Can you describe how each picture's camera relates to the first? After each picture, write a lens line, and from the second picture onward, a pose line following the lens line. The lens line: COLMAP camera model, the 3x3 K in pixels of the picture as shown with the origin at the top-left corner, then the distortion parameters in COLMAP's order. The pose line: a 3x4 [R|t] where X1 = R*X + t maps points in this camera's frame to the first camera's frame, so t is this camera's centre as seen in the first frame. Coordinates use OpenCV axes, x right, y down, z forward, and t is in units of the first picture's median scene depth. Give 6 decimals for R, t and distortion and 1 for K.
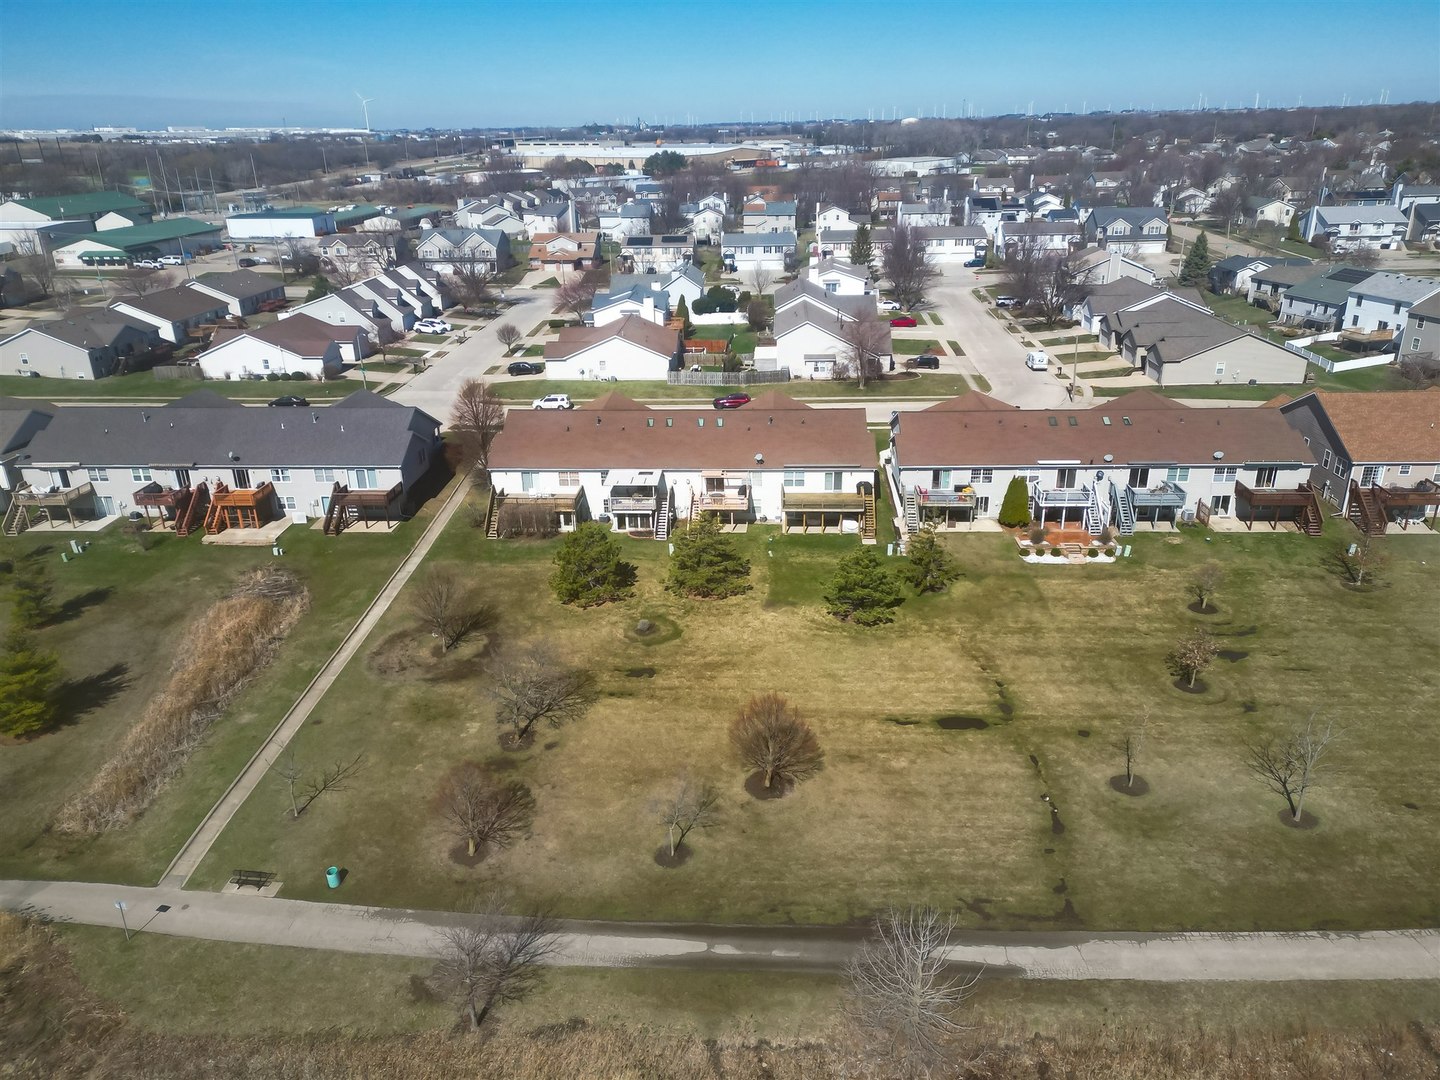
lens RADIAL K [[1010.1, 0, 720.0], [0, 1010.1, 540.0], [0, 0, 1]] dist [0.074879, -0.065046]
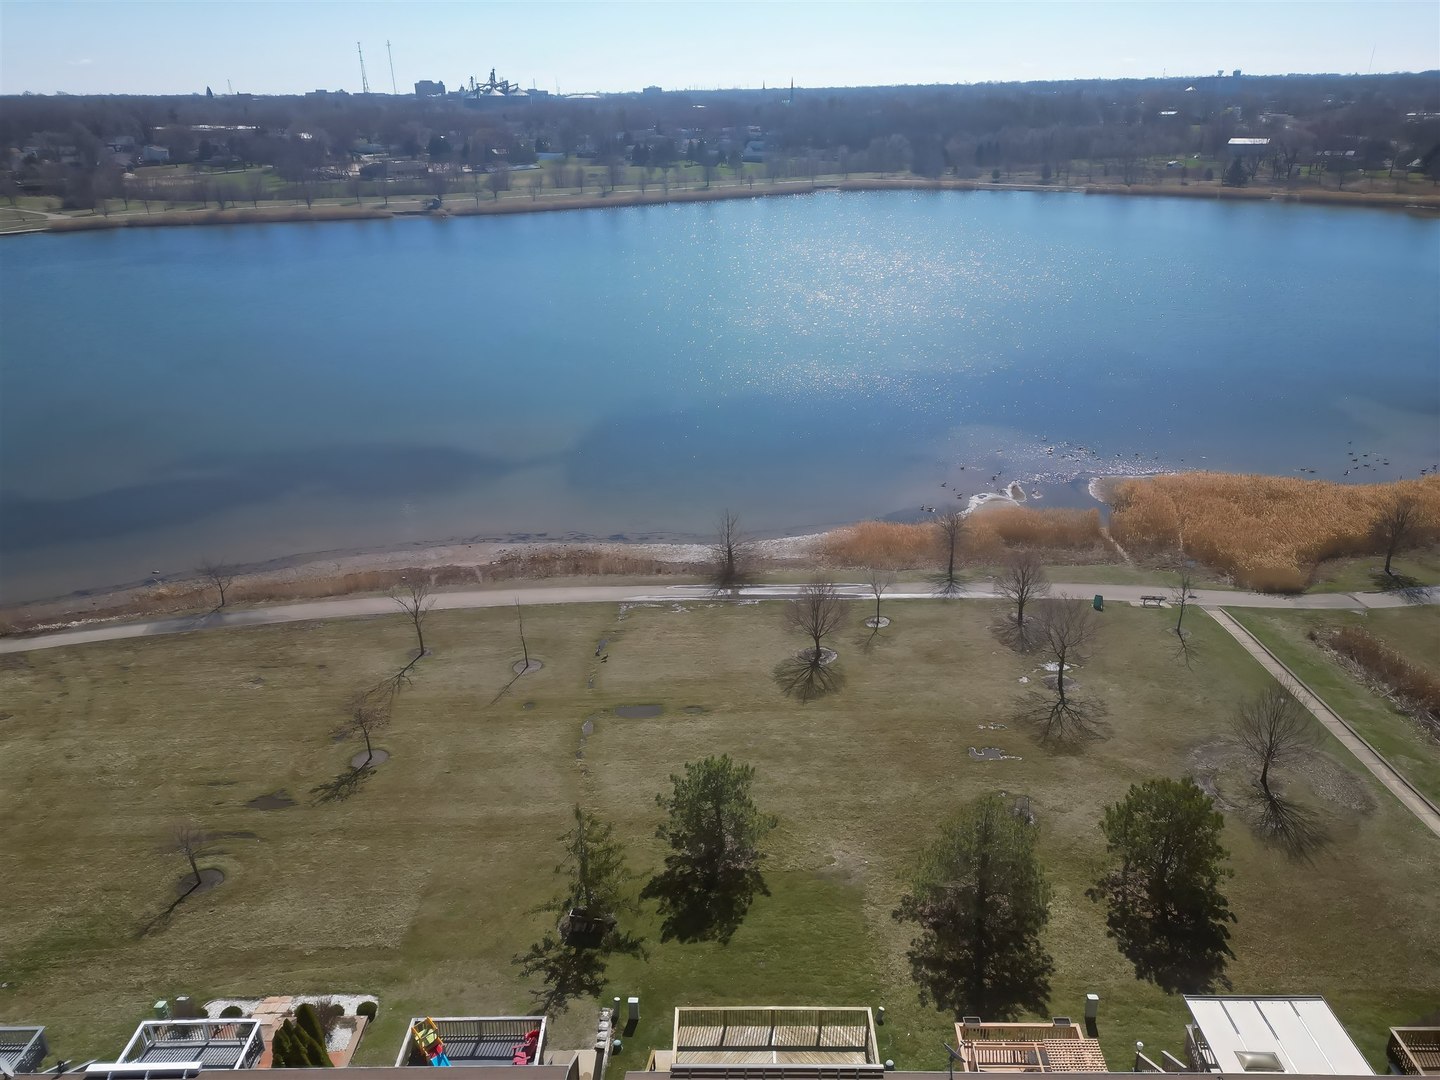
lens RADIAL K [[1010.1, 0, 720.0], [0, 1010.1, 540.0], [0, 0, 1]] dist [0.074879, -0.065046]
pose [[-0.998576, 0.048455, -0.022311, 0.116323], [0.018159, 0.702017, 0.711929, -0.452950], [0.050159, 0.710510, -0.701897, 1.087143]]
